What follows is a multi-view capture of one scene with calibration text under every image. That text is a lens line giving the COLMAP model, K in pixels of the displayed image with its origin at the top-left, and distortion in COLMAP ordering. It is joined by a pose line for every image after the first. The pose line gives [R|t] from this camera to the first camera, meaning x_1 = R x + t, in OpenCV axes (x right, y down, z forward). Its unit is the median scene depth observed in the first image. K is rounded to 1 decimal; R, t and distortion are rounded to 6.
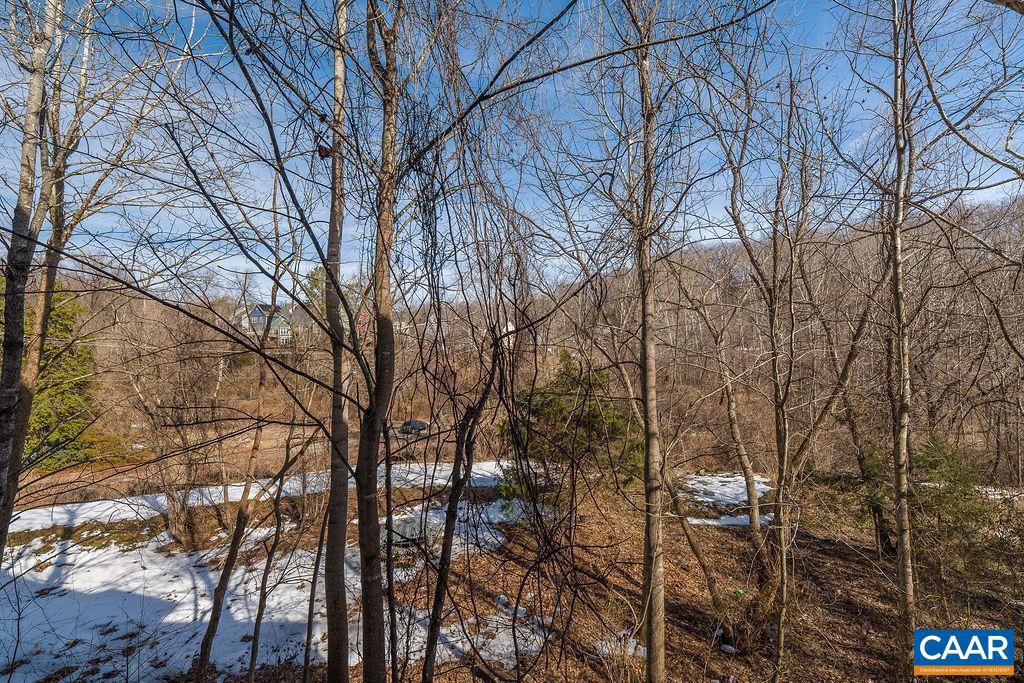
lens RADIAL K [[461.4, 0, 508.9], [0, 461.4, 340.0], [0, 0, 1]] dist [-0.016817, 0.005132]
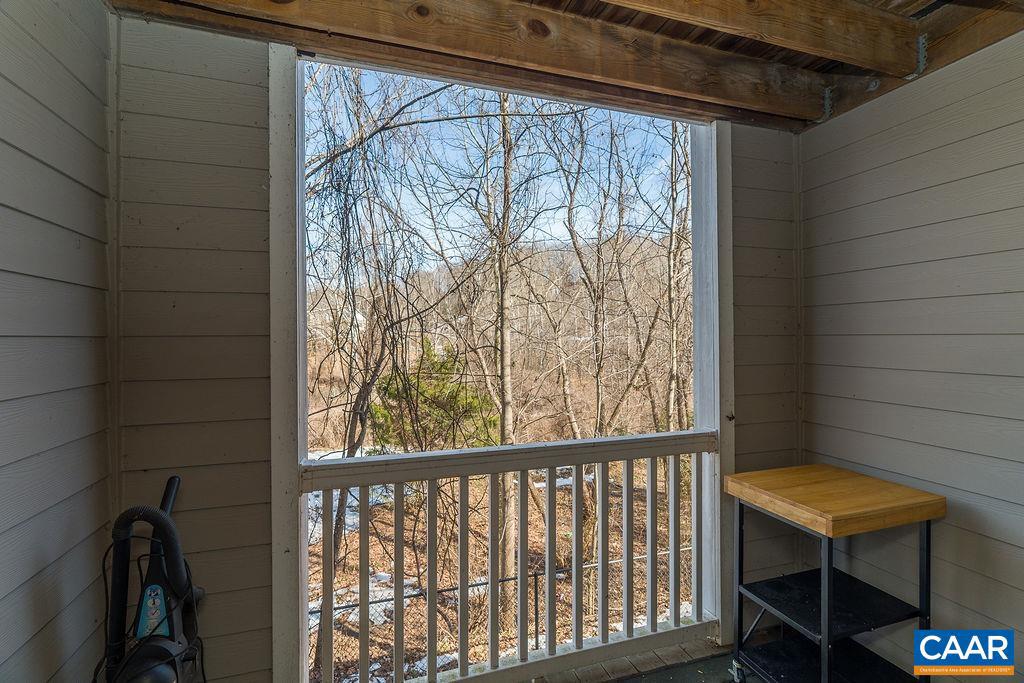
lens RADIAL K [[461.4, 0, 510.6], [0, 461.4, 338.5], [0, 0, 1]] dist [-0.016817, 0.005132]
pose [[0.946781, 0.006498, 0.321813, -0.079270], [-0.013094, 0.999746, 0.018334, 0.004332], [-0.321612, -0.021572, 0.946626, -0.176836]]
